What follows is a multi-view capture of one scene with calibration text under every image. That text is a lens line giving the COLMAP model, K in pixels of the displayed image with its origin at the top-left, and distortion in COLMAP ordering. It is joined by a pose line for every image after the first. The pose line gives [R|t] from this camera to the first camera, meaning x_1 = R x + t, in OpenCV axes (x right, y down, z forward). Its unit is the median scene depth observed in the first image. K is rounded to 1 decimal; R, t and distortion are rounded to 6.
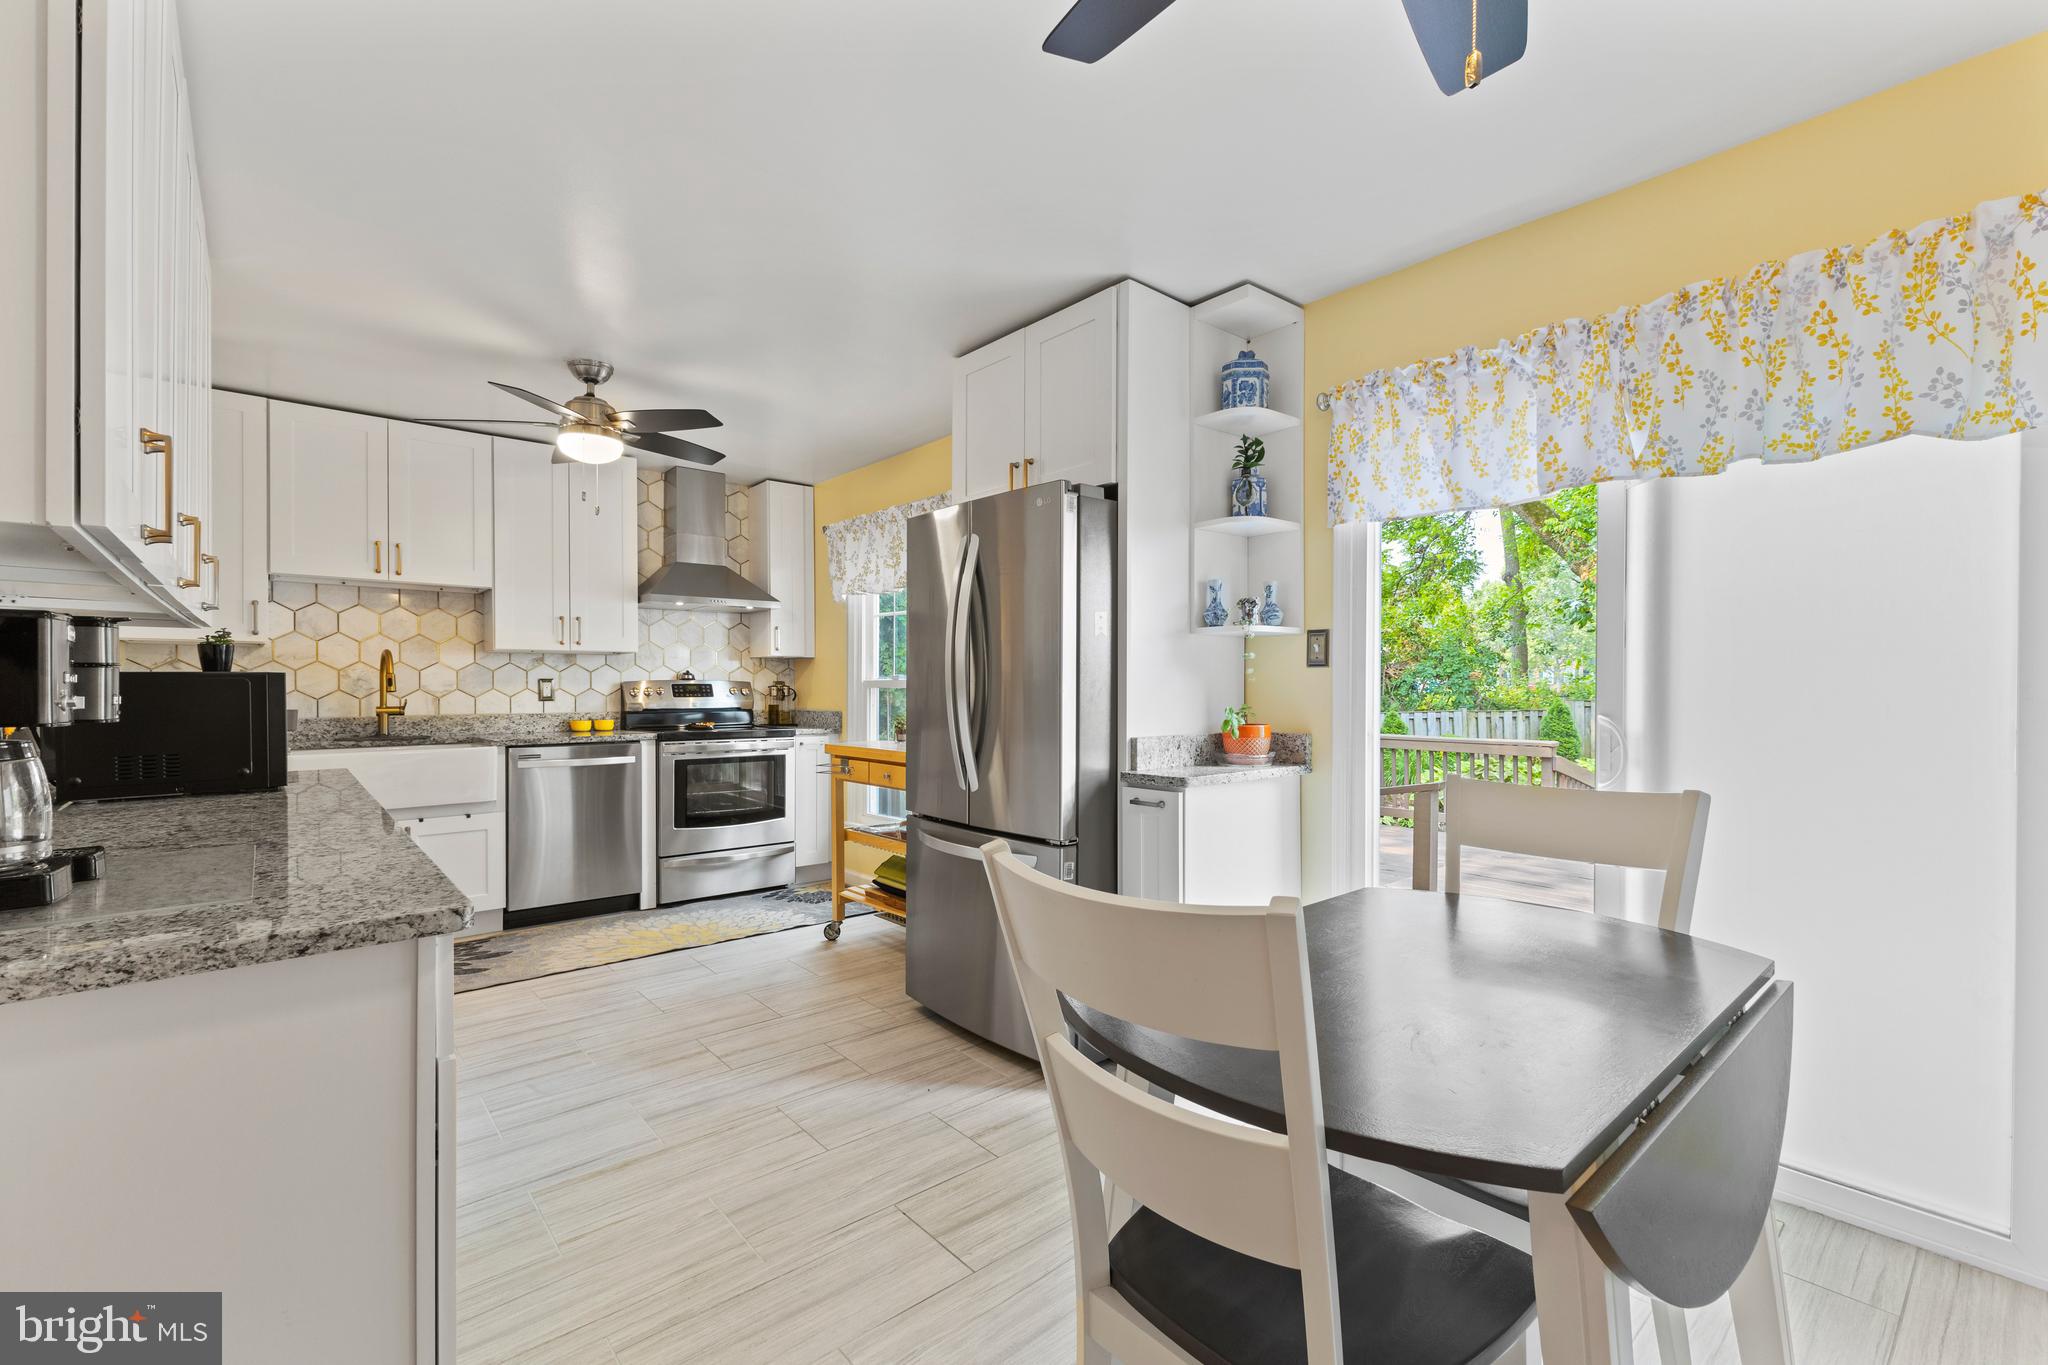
lens RADIAL K [[886.4, 0, 1024.7], [0, 886.4, 681.6], [0, 0, 1]] dist [0.013080, -0.003197]
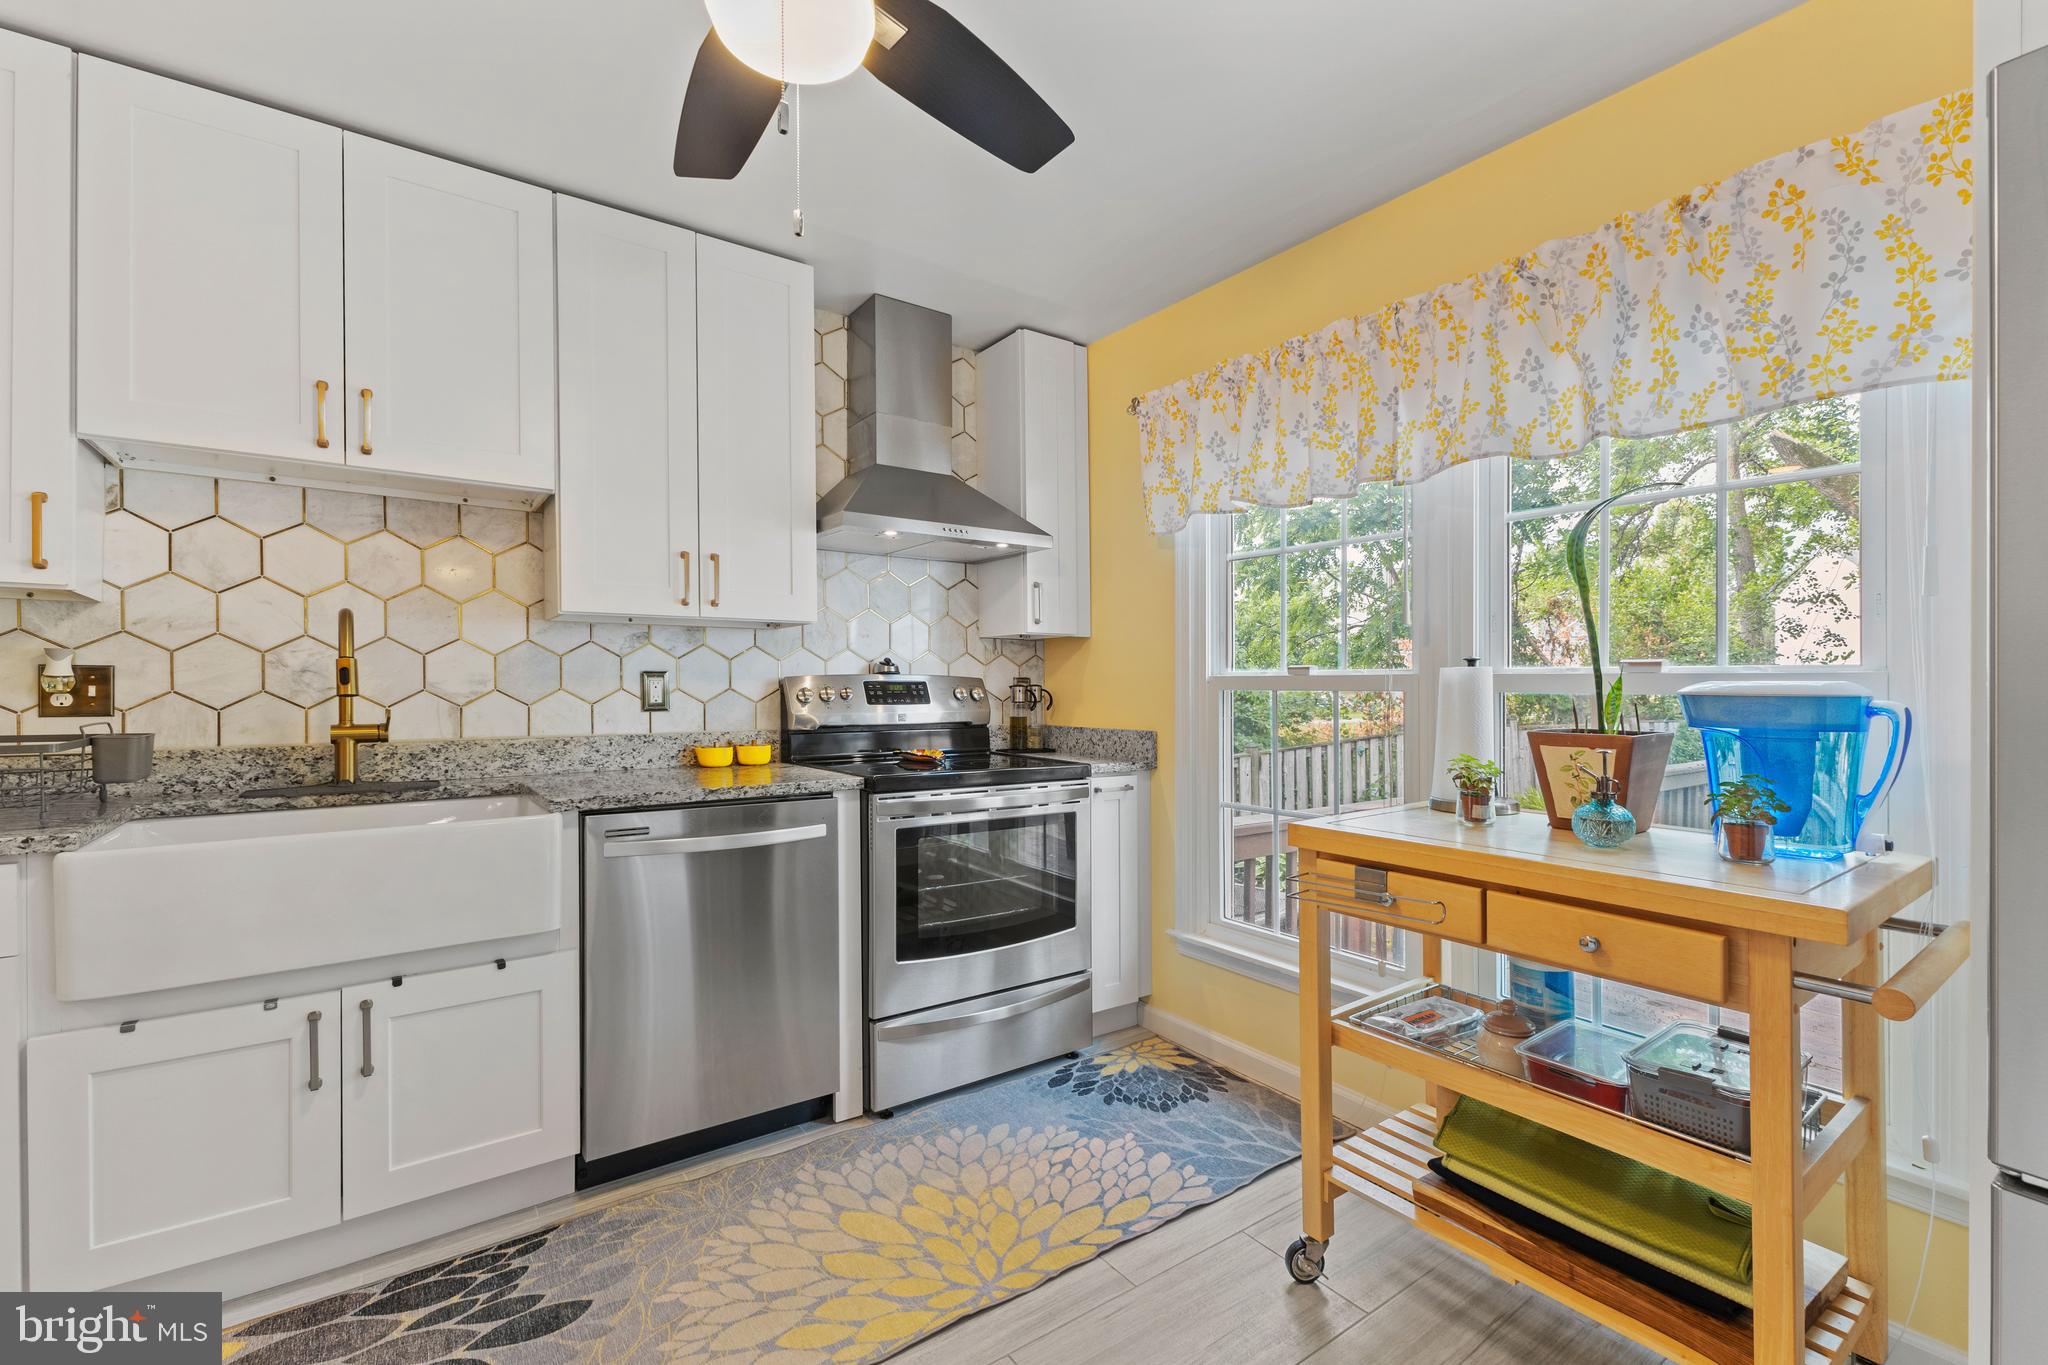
lens RADIAL K [[886.4, 0, 1026.7], [0, 886.4, 689.6], [0, 0, 1]] dist [0.013080, -0.003197]
pose [[0.996891, 0.004339, -0.078674, -0.313833], [-0.003480, 0.999933, 0.011051, 0.001572], [0.078717, -0.010743, 0.996839, 0.556173]]
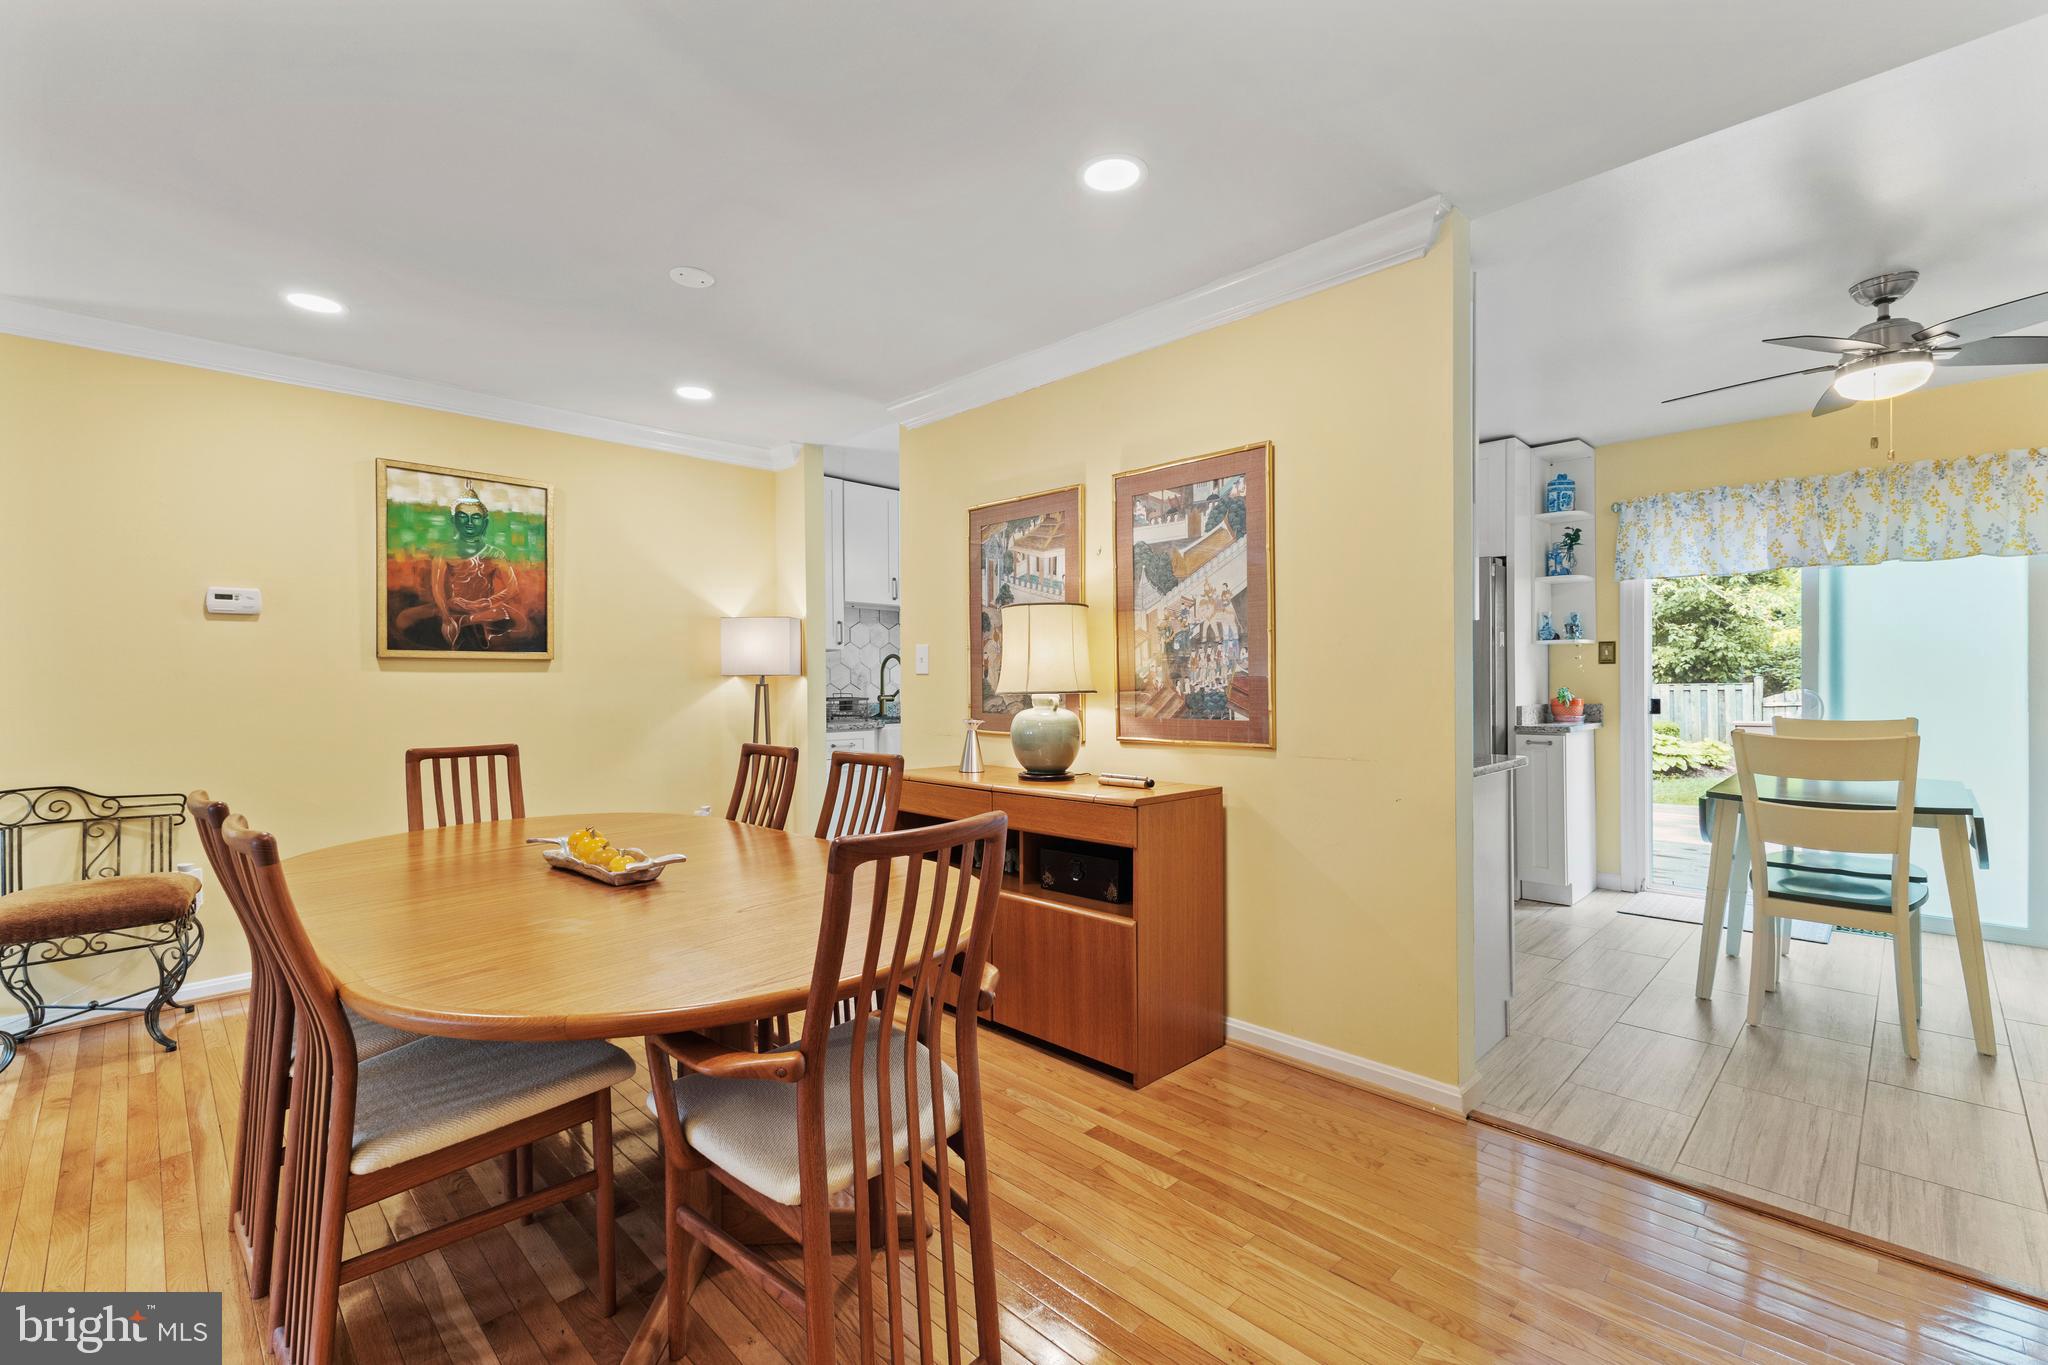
lens RADIAL K [[886.4, 0, 1026.8], [0, 886.4, 674.5], [0, 0, 1]] dist [0.013080, -0.003197]
pose [[0.996661, -0.004456, 0.081527, -0.638163], [0.005024, 0.999964, -0.006770, 0.006485], [-0.081494, 0.007157, 0.996648, -0.414204]]
